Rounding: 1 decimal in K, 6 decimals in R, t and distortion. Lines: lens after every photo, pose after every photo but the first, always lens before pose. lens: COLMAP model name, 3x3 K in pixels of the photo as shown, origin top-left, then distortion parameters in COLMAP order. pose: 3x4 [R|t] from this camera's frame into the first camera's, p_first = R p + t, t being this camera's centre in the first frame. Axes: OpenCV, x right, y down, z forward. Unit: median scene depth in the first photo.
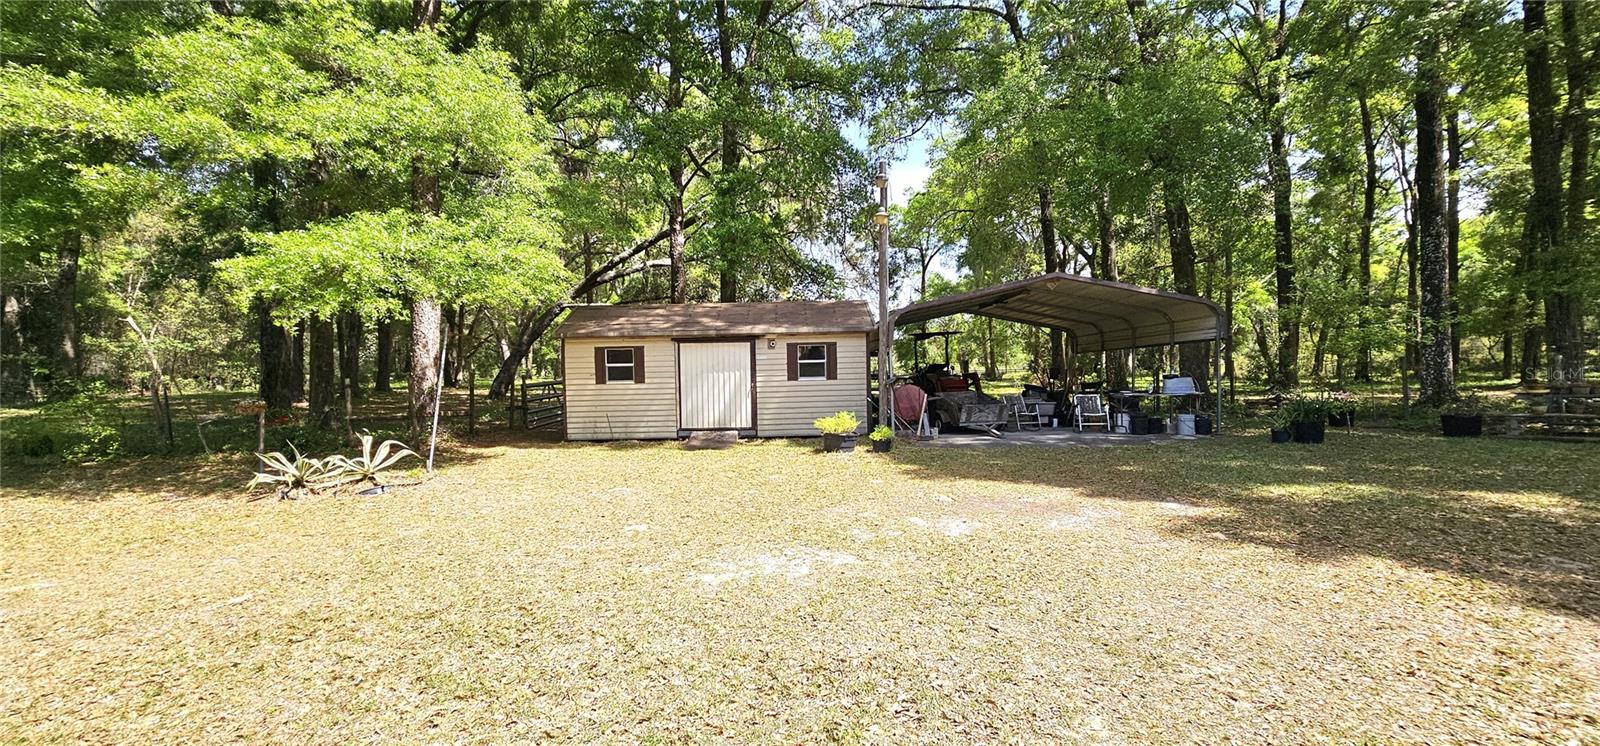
lens RADIAL K [[645.6, 0, 795.5], [0, 645.6, 384.9], [0, 0, 1]] dist [-0.000703, -0.000528]
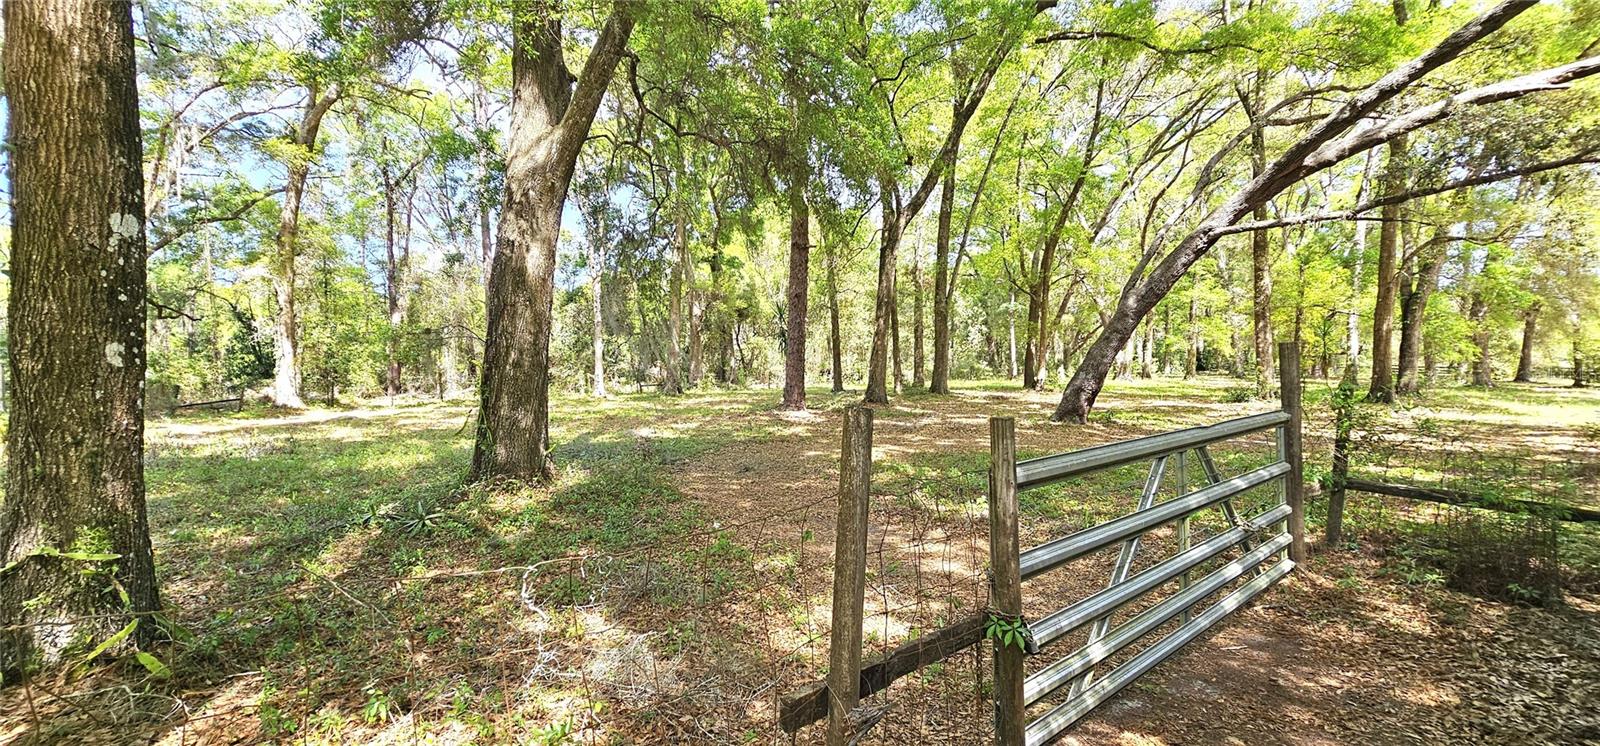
lens RADIAL K [[645.6, 0, 795.5], [0, 645.6, 384.9], [0, 0, 1]] dist [-0.000703, -0.000528]
pose [[0.623167, 0.036439, -0.781240, -0.170318], [-0.028700, 0.999307, 0.023717, -0.015678], [0.781562, 0.007642, 0.623780, 0.452499]]
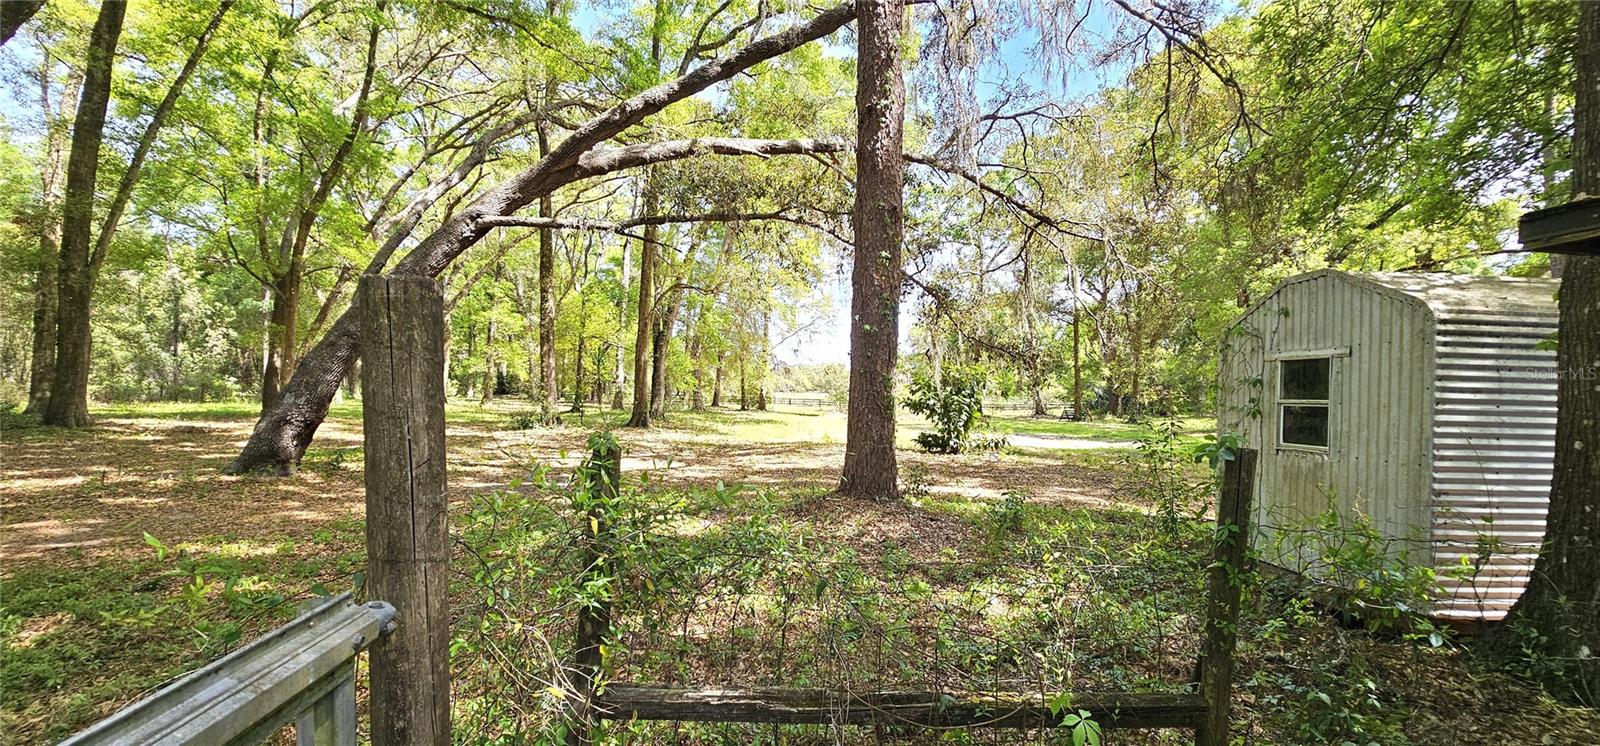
lens RADIAL K [[645.6, 0, 795.5], [0, 645.6, 384.9], [0, 0, 1]] dist [-0.000703, -0.000528]
pose [[0.996095, 0.038798, 0.079307, -0.197417], [-0.035266, 0.998343, -0.045464, -0.018895], [-0.080940, 0.042489, 0.995813, 0.596819]]
